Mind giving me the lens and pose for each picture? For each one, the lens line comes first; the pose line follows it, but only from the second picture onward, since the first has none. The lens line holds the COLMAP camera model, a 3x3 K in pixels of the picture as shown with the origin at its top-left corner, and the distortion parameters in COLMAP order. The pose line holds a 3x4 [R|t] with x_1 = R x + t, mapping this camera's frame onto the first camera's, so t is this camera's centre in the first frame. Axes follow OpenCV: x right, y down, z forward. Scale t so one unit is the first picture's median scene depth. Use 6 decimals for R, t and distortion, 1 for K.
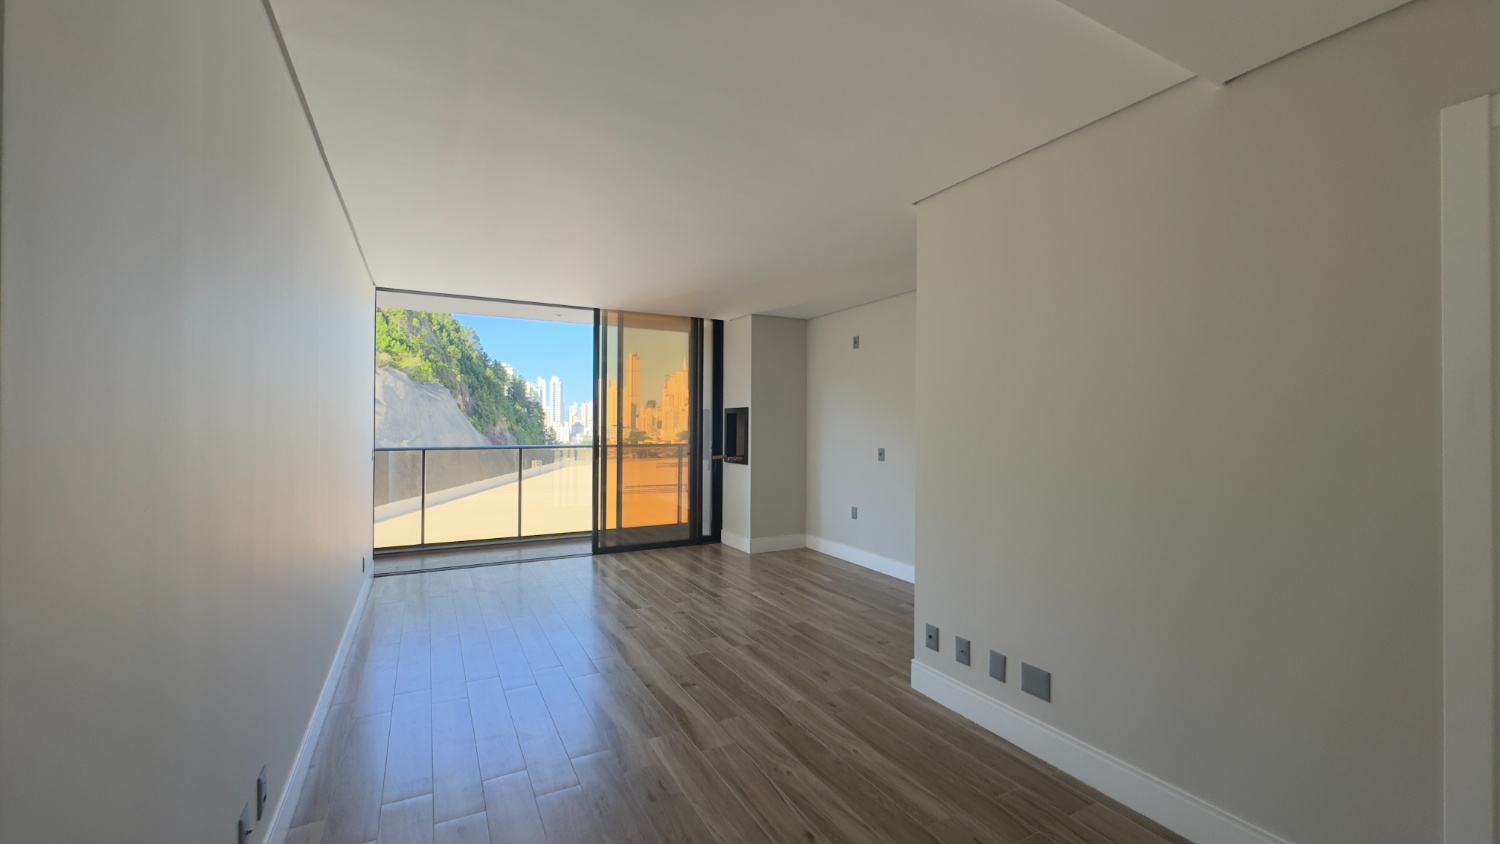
lens RADIAL K [[597.8, 0, 751.4], [0, 597.8, 431.3], [0, 0, 1]] dist [0.000228, -0.000053]
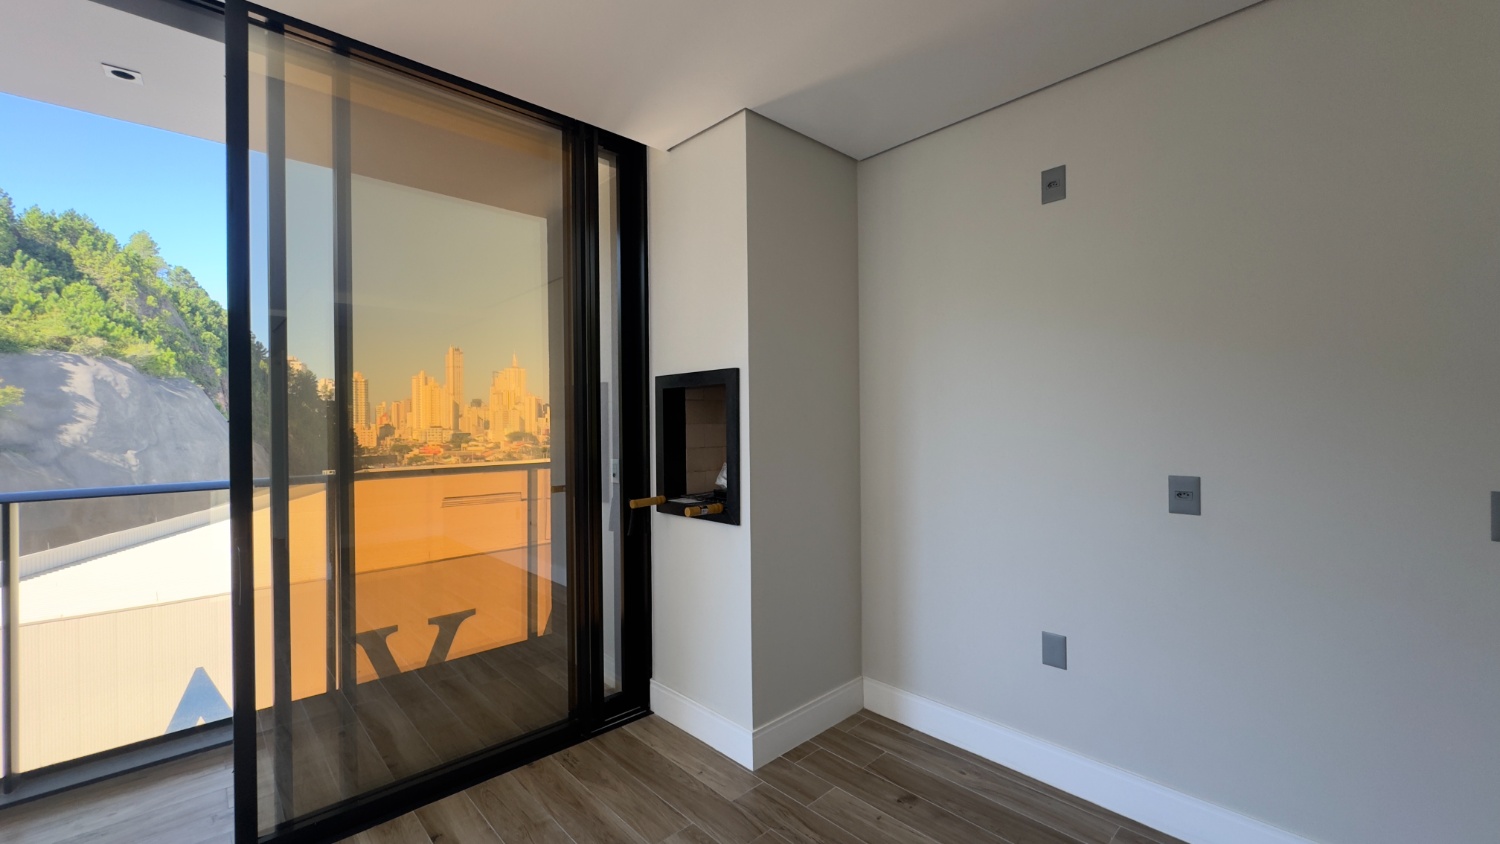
lens RADIAL K [[602.3, 0, 750.0], [0, 602.3, 422.0], [0, 0, 1]] dist [-0.000772, -0.000329]
pose [[0.966307, -0.015552, 0.256921, -0.087426], [0.018572, 0.999784, -0.009332, -0.002825], [-0.256720, 0.013789, 0.966387, 0.596166]]
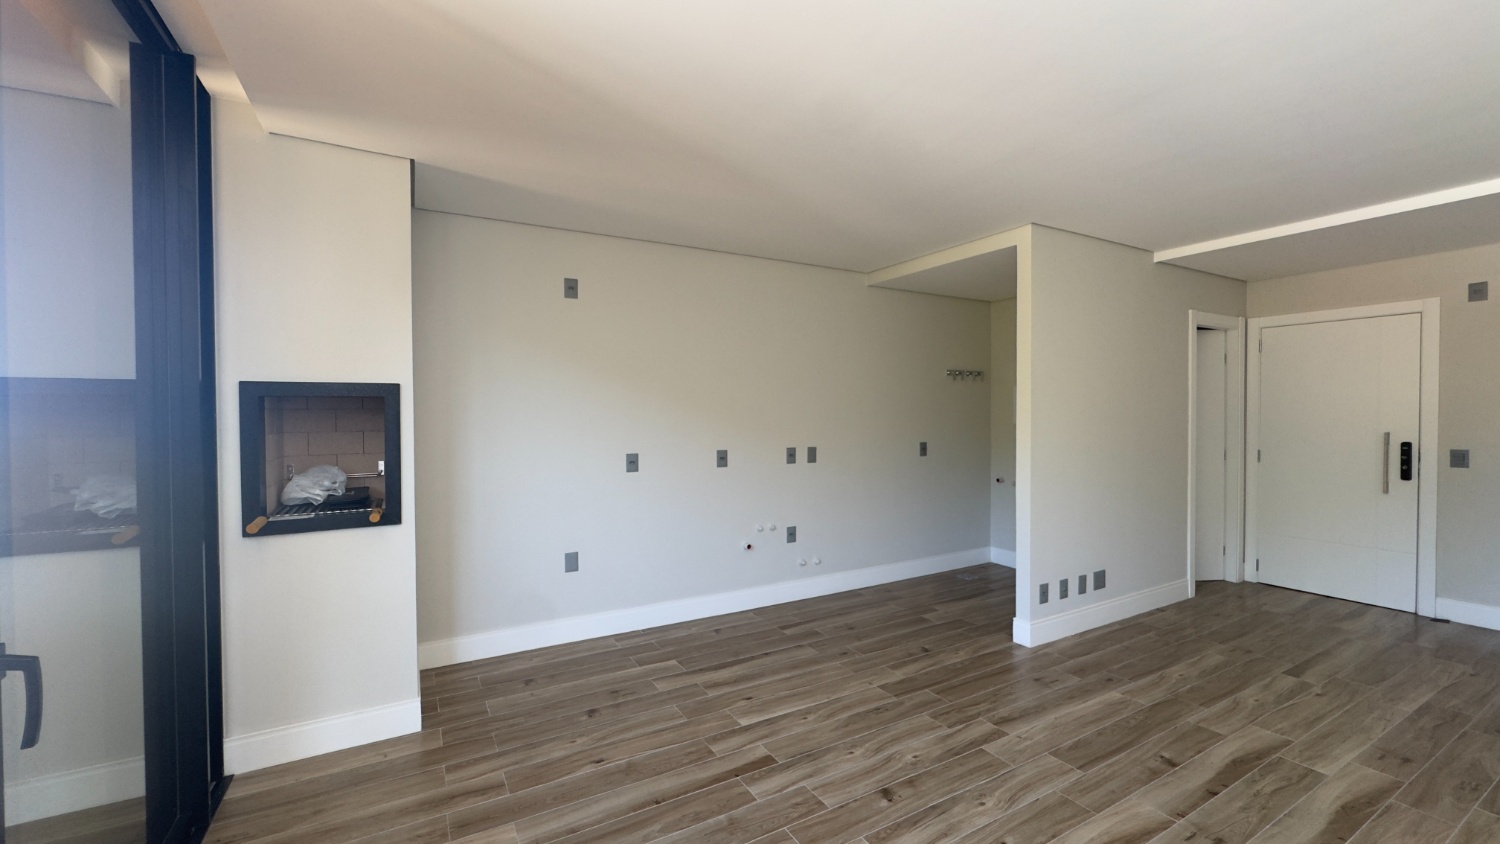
lens RADIAL K [[602.3, 0, 750.0], [0, 602.3, 422.0], [0, 0, 1]] dist [-0.000772, -0.000329]
pose [[-0.024214, -0.021086, 0.999484, -0.395017], [0.017316, 0.999619, 0.021508, -0.016867], [-0.999557, 0.017828, -0.023839, 0.714657]]
